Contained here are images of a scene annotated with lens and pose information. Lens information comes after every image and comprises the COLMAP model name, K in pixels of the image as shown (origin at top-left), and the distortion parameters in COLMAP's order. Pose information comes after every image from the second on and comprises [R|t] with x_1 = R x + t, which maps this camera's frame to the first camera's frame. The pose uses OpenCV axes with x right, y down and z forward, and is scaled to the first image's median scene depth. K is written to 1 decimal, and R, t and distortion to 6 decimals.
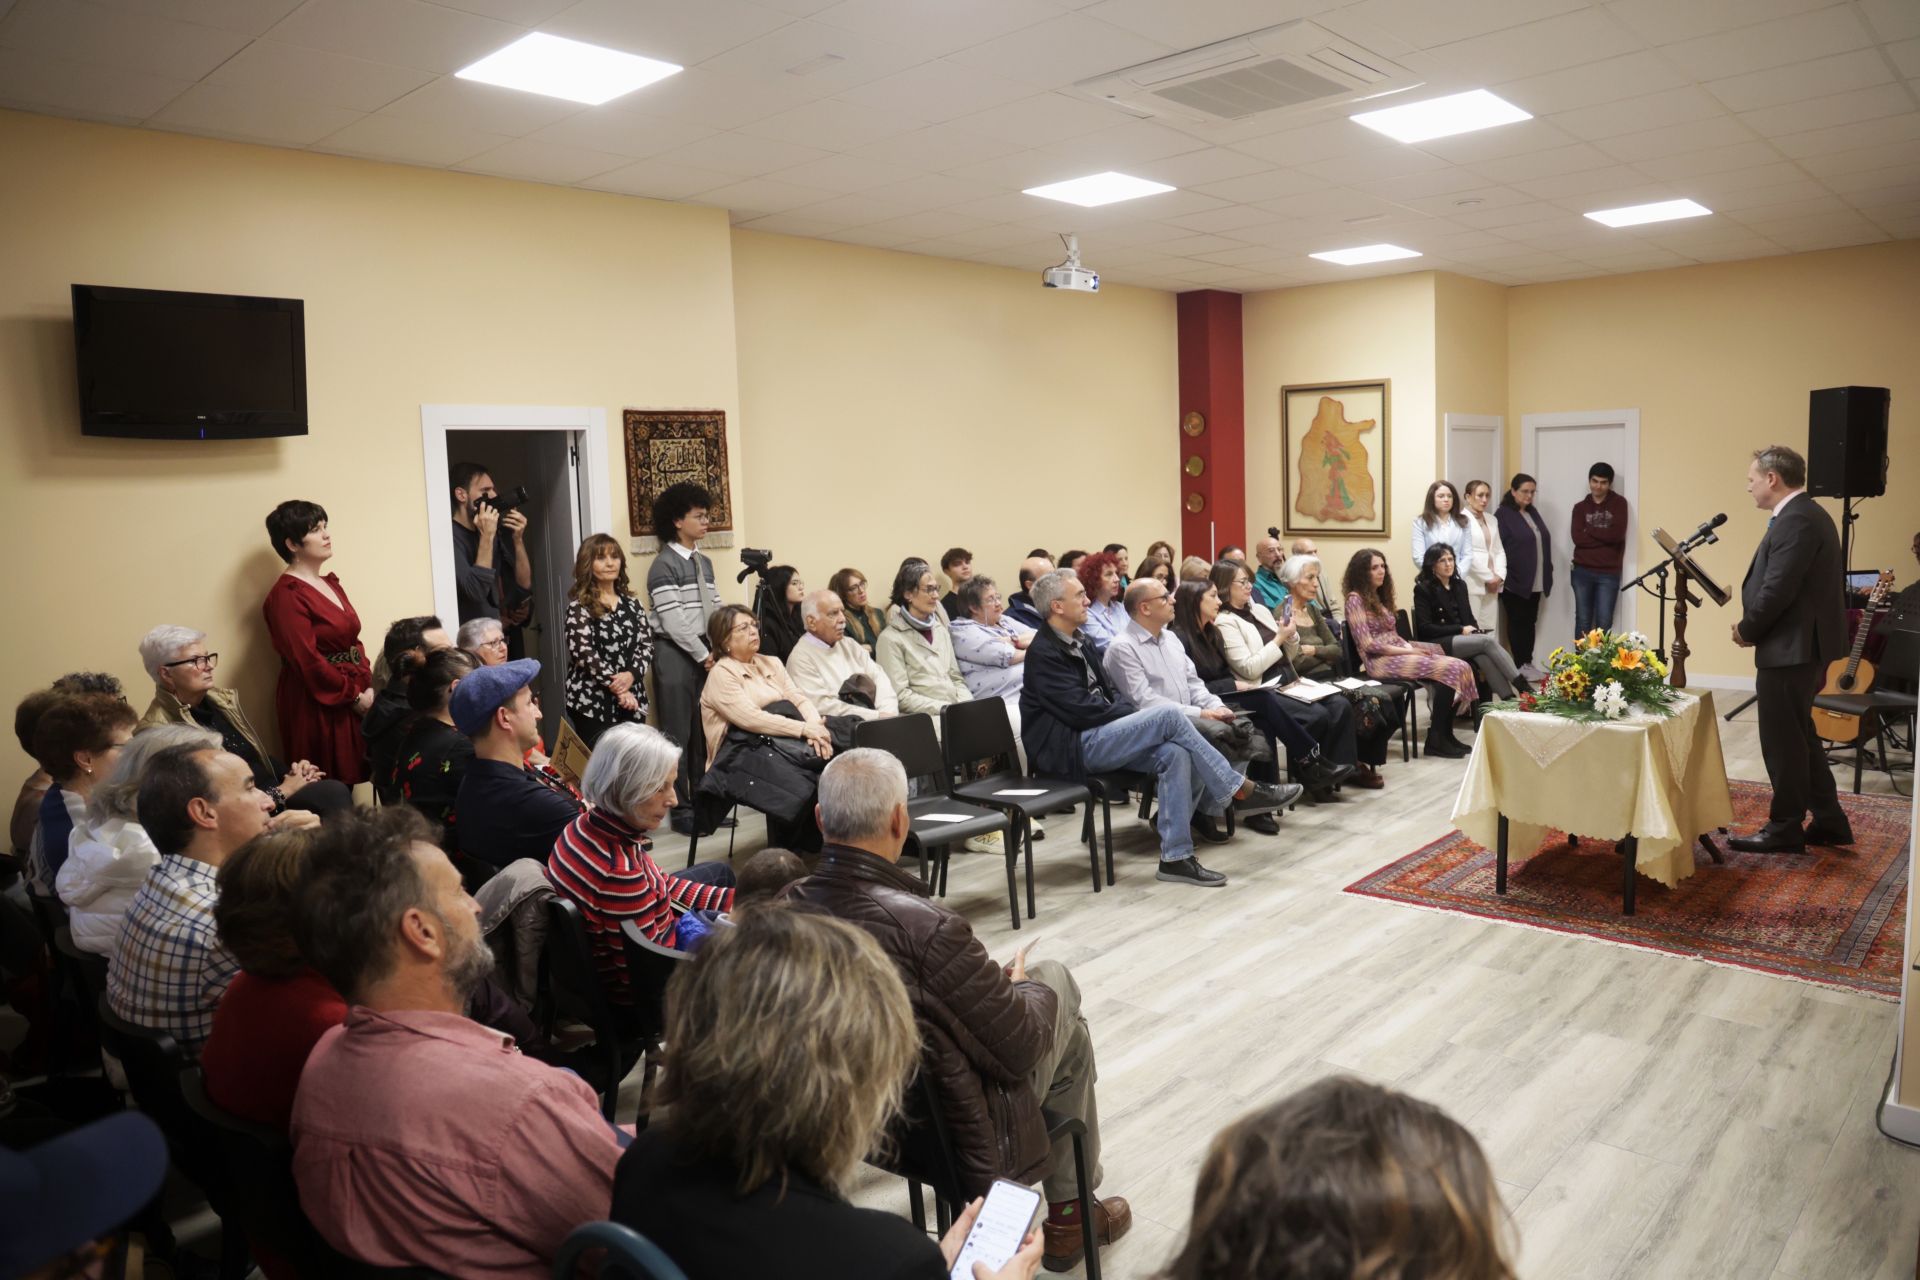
lens RADIAL K [[1477.7, 0, 960.0], [0, 1477.7, 640.0], [0, 0, 1]] dist [-0.104377, 0.002830]
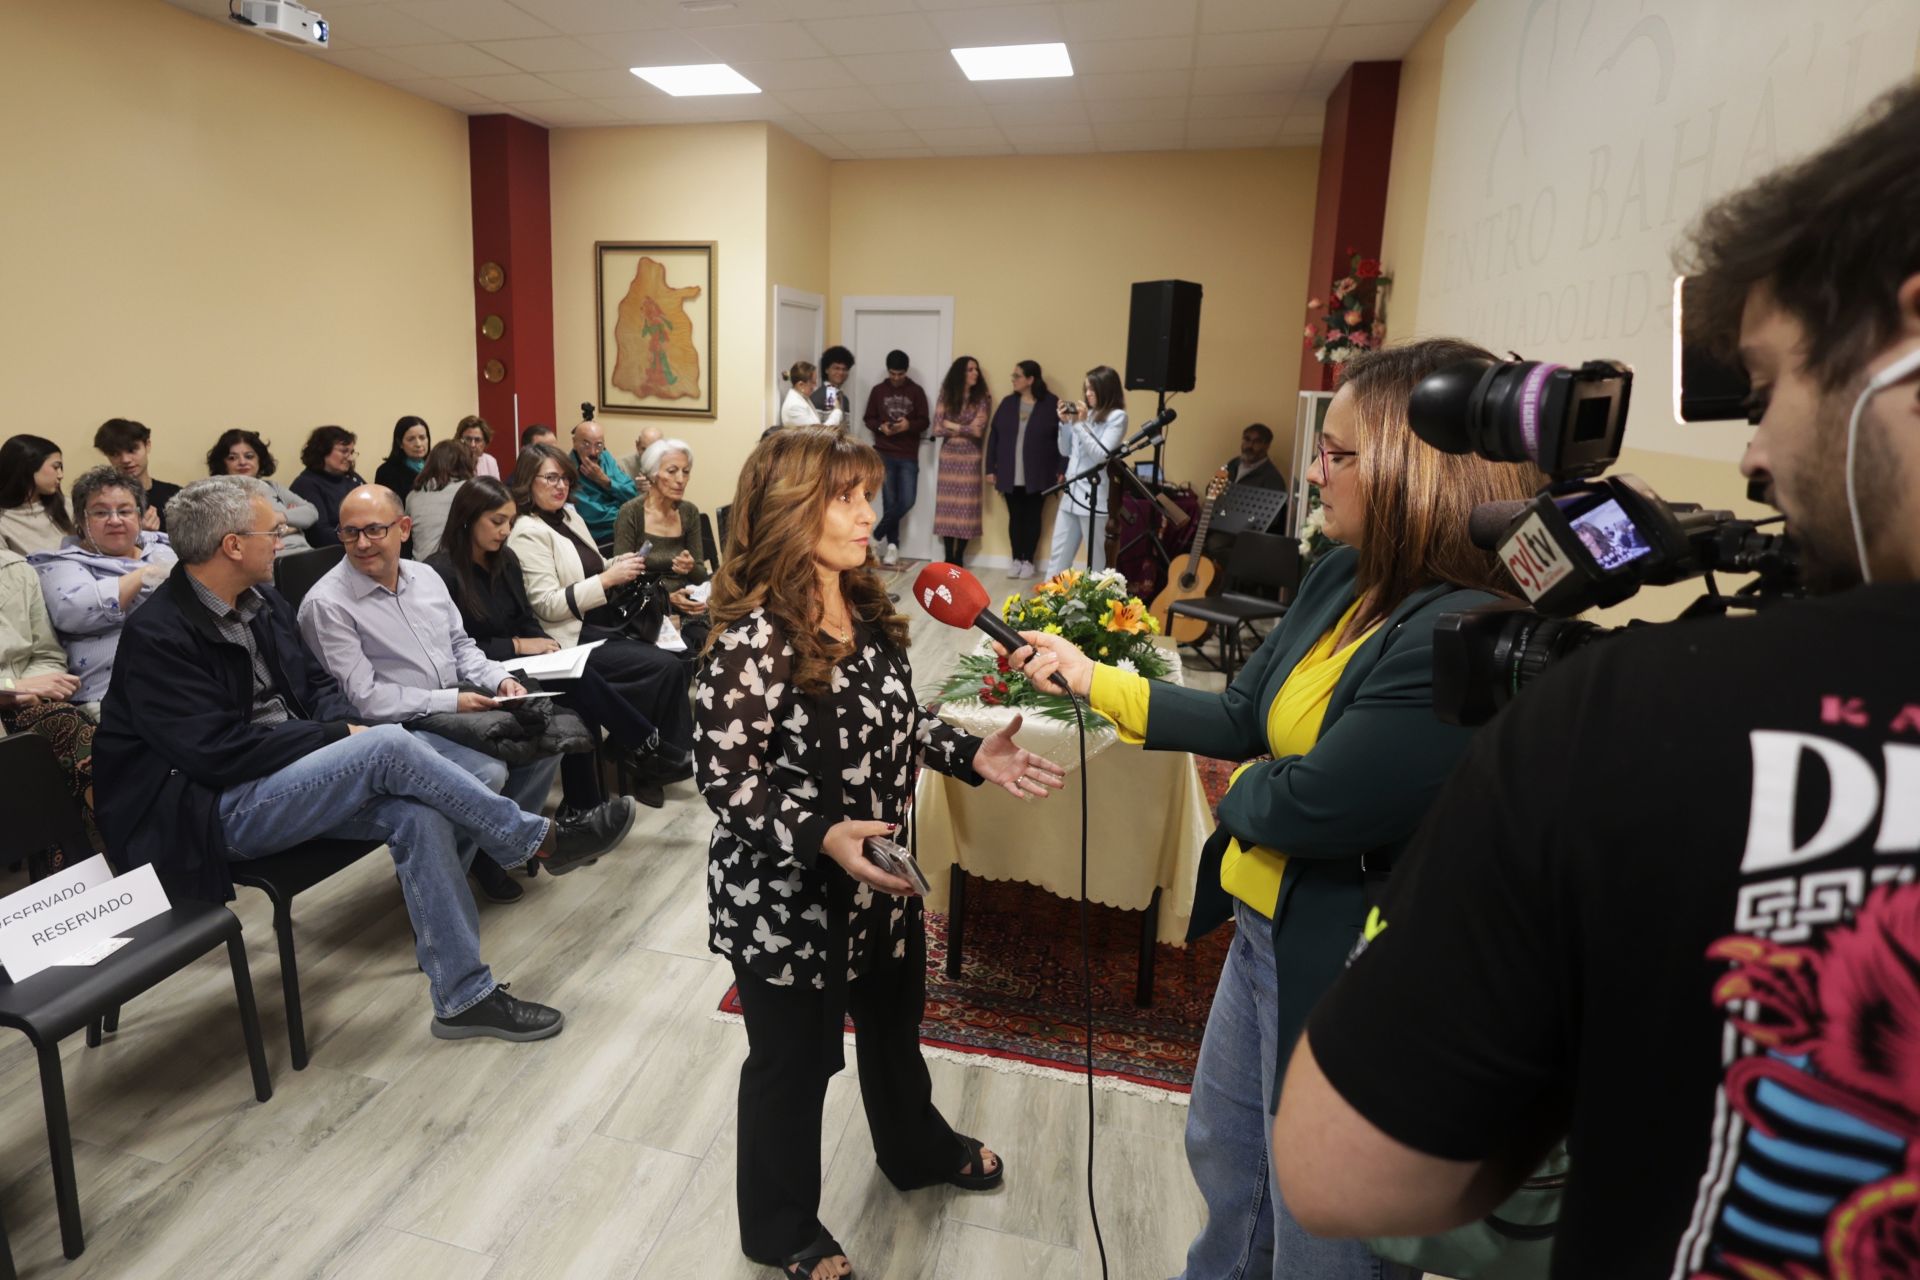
lens RADIAL K [[1478.0, 0, 960.0], [0, 1478.0, 640.0], [0, 0, 1]] dist [-0.006973, -0.005150]
pose [[0.897793, -0.031653, 0.439278, 0.020238], [-0.004673, 0.996673, 0.081368, -0.007944], [-0.440392, -0.075105, 0.894659, 0.098477]]
